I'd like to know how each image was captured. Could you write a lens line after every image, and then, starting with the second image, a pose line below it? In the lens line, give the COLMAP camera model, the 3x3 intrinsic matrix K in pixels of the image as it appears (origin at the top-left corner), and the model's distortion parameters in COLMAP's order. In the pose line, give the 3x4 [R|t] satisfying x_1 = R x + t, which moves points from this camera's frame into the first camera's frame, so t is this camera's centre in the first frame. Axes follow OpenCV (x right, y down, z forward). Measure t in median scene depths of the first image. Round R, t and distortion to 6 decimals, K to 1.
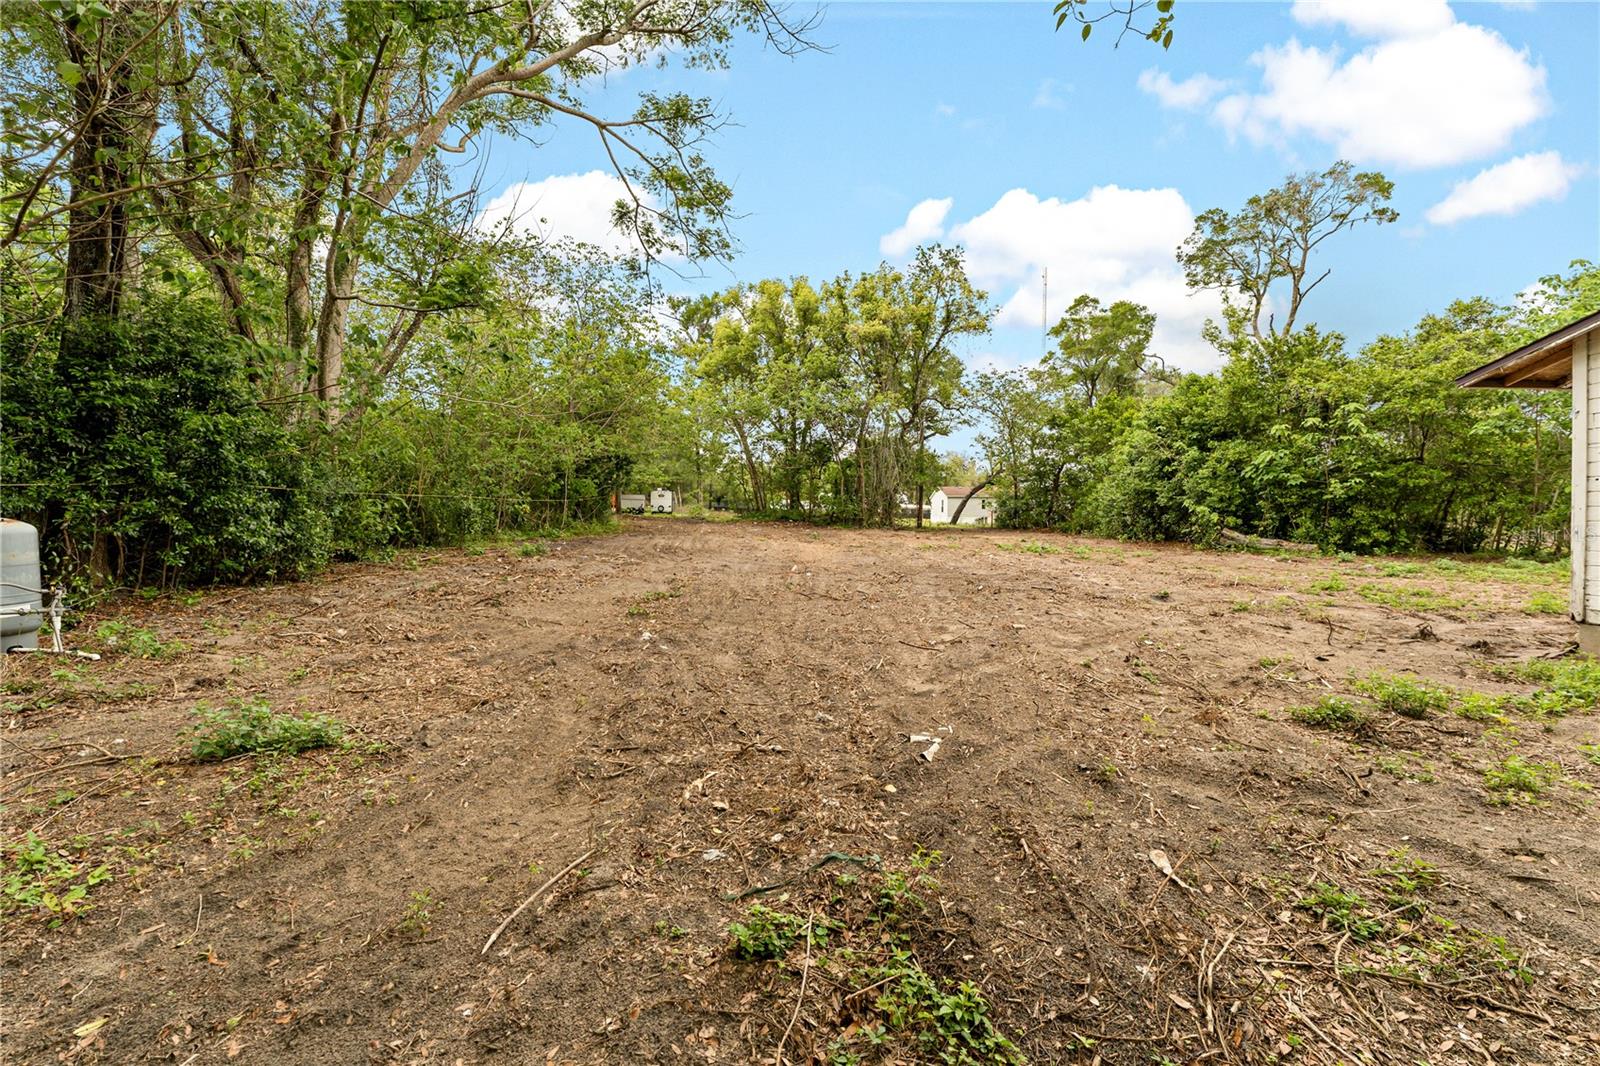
lens RADIAL K [[655.3, 0, 798.5], [0, 655.3, 531.0], [0, 0, 1]] dist [-0.000544, -0.000195]
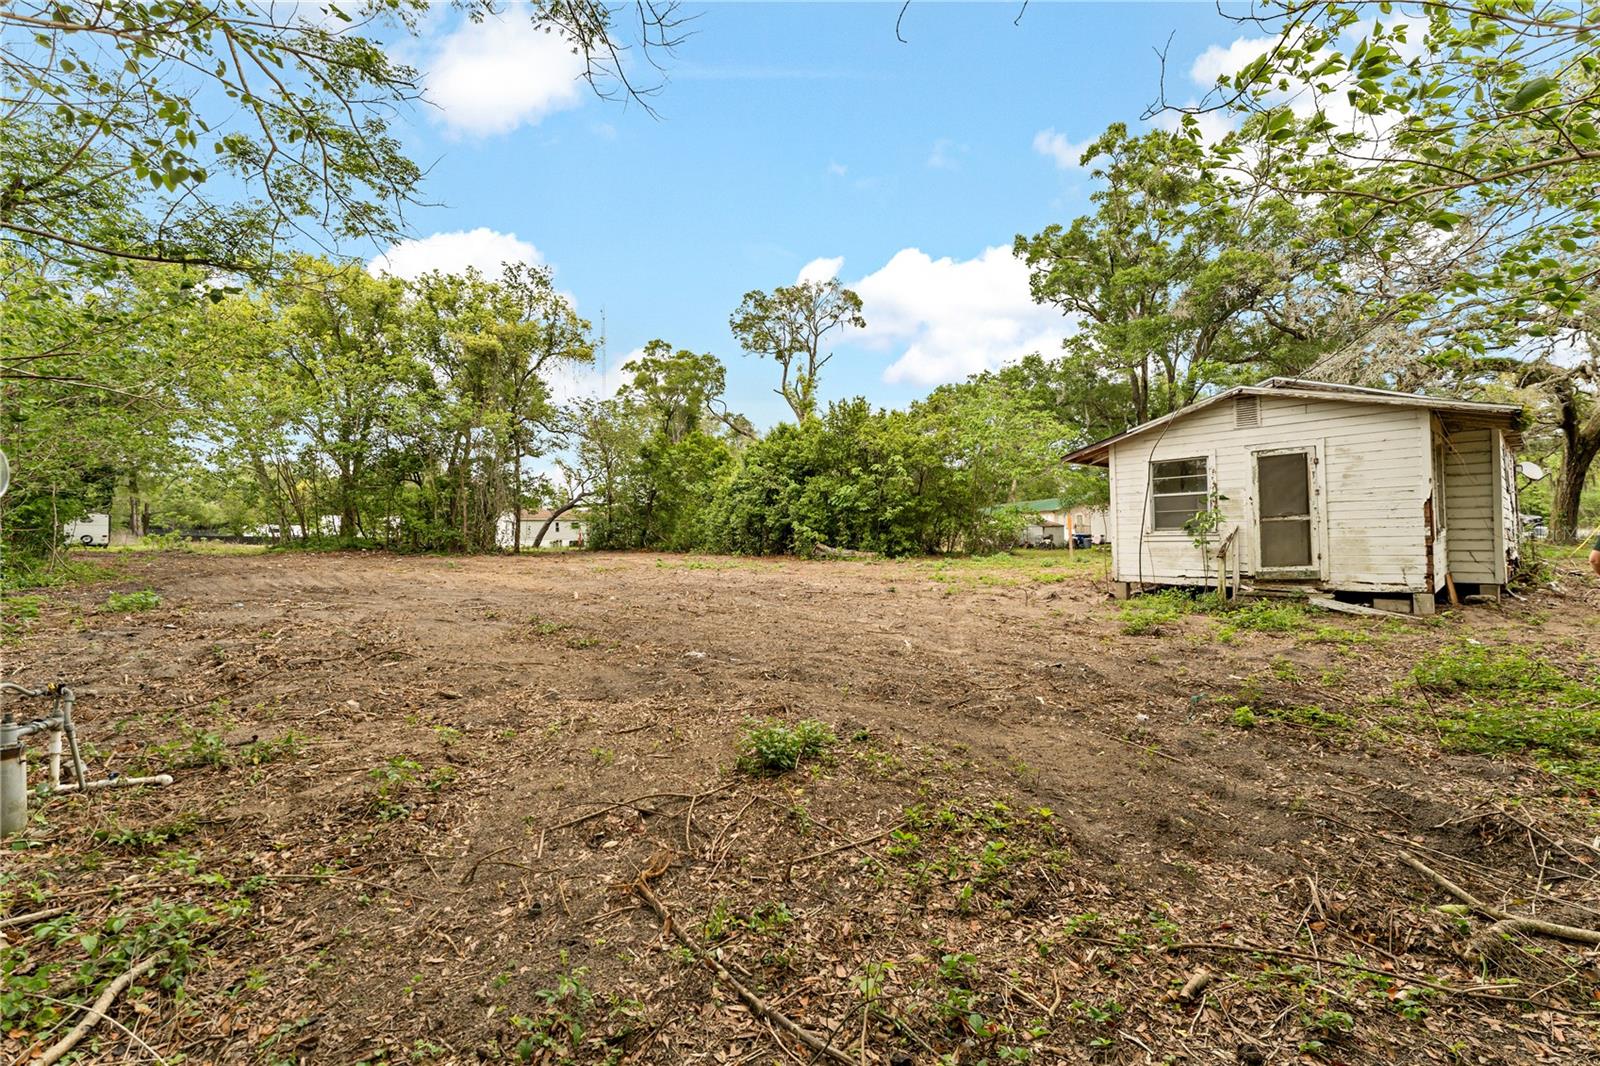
lens RADIAL K [[655.3, 0, 792.0], [0, 655.3, 532.9], [0, 0, 1]] dist [-0.000544, -0.000195]
pose [[0.765729, -0.017335, 0.642930, -0.173605], [0.037422, 0.999144, -0.017631, -0.002061], [-0.642074, 0.037560, 0.765722, 0.015244]]
